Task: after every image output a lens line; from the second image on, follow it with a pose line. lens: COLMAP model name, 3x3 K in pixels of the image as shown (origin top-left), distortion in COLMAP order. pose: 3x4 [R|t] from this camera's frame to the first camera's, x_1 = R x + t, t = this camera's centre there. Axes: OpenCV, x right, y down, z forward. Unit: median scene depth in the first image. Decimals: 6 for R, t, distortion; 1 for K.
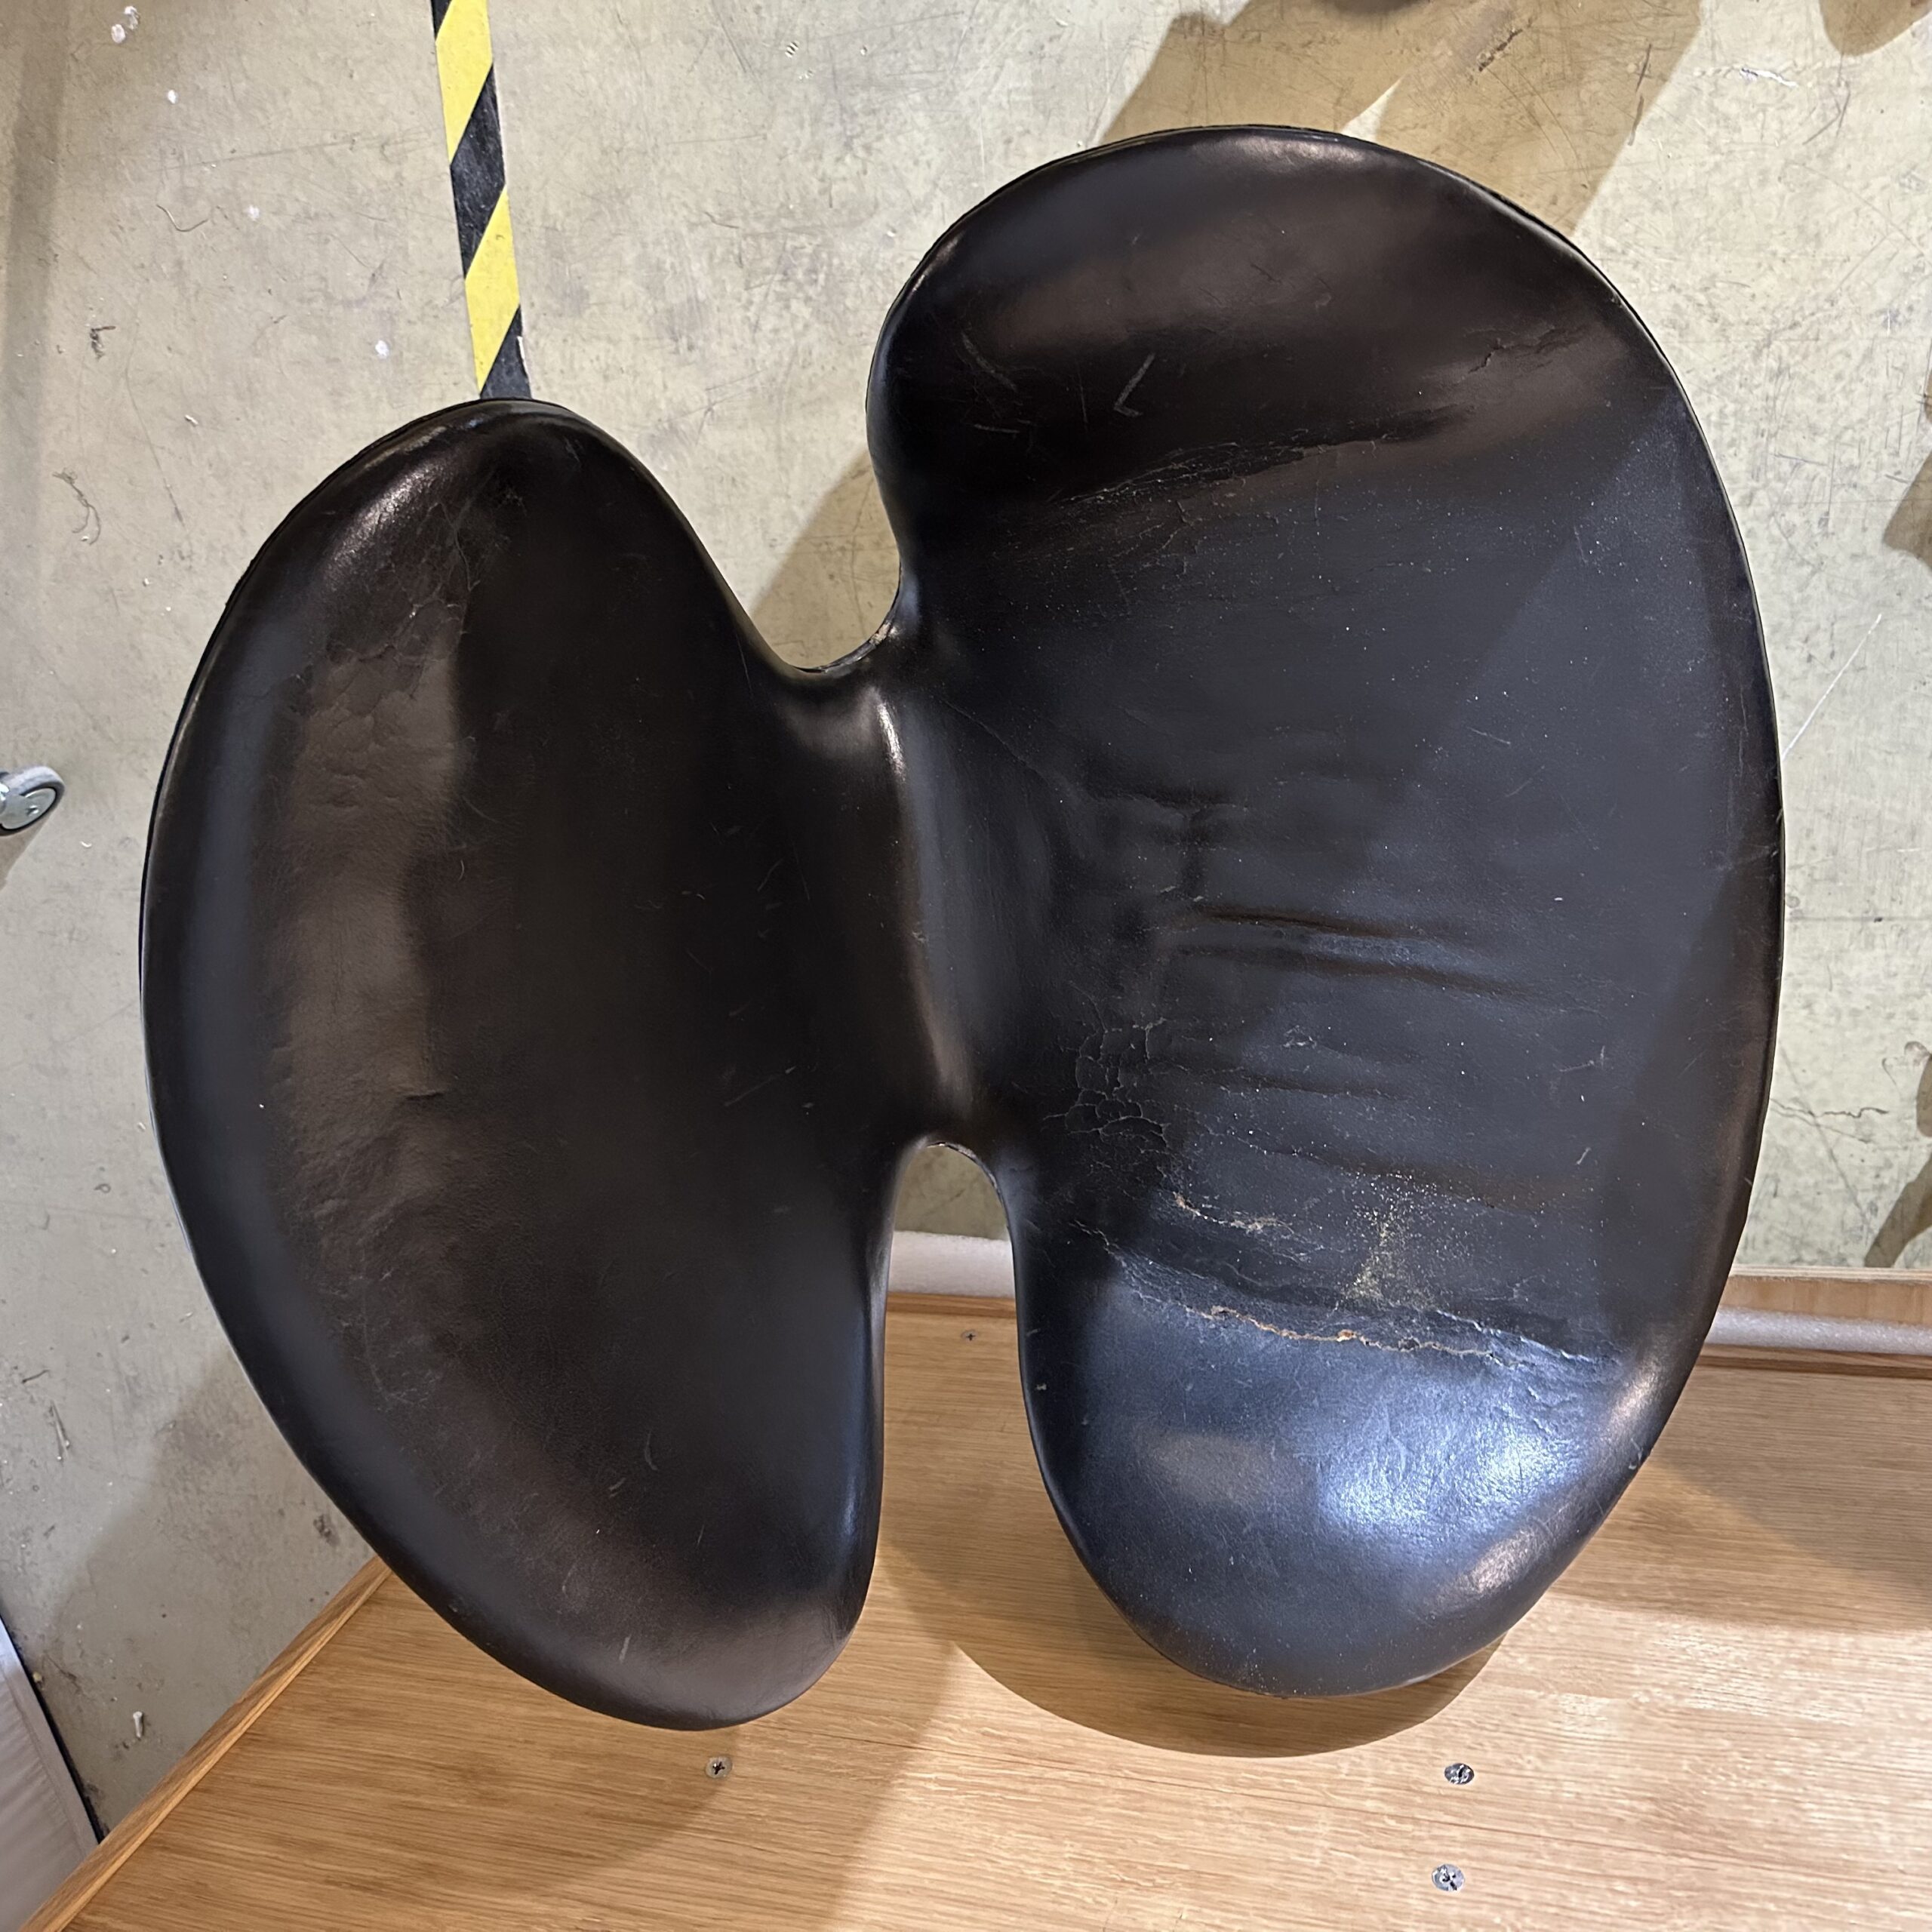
lens RADIAL K [[1842.7, 0, 975.3], [0, 1842.7, 963.5], [0, 0, 1]] dist [0.010207, 0.000000]
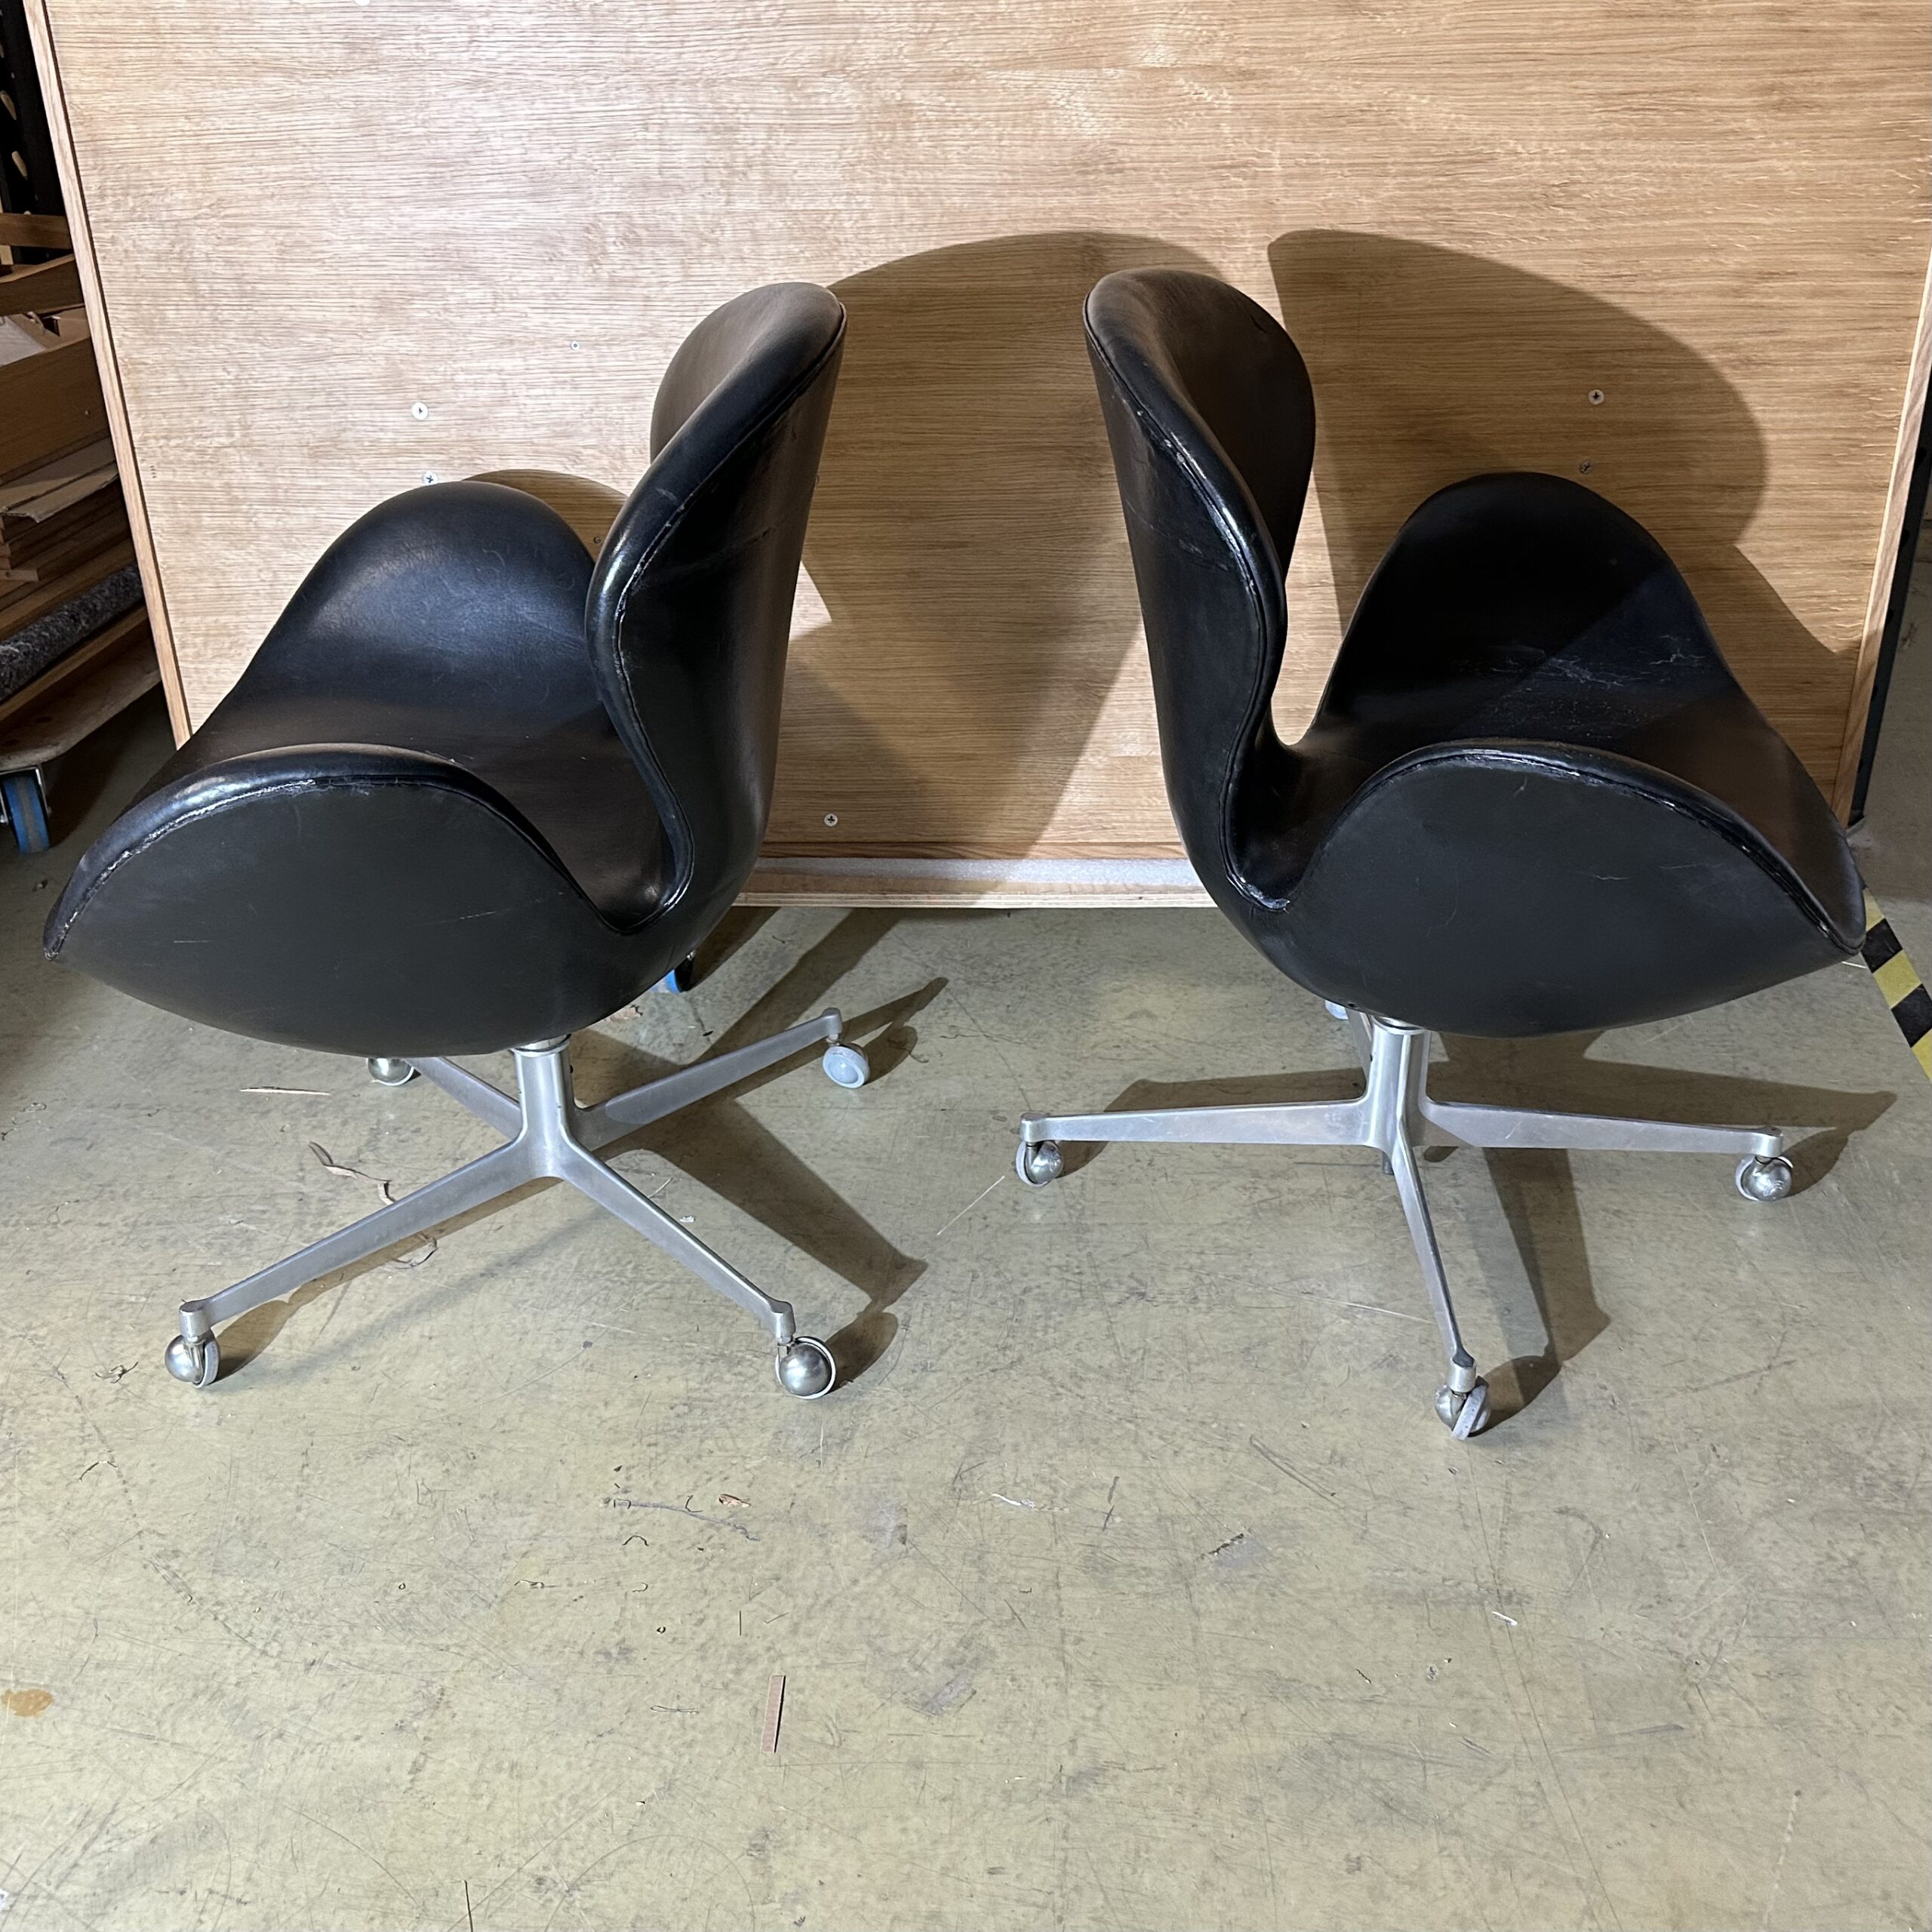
lens RADIAL K [[2042.8, 0, 968.7], [0, 2042.8, 893.0], [0, 0, 1]] dist [0.005803, 0.000000]
pose [[-0.934409, 0.223478, 0.277375, -0.010131], [0.037171, -0.713274, 0.699898, -1.091005], [0.354257, 0.664302, 0.658183, -0.163563]]
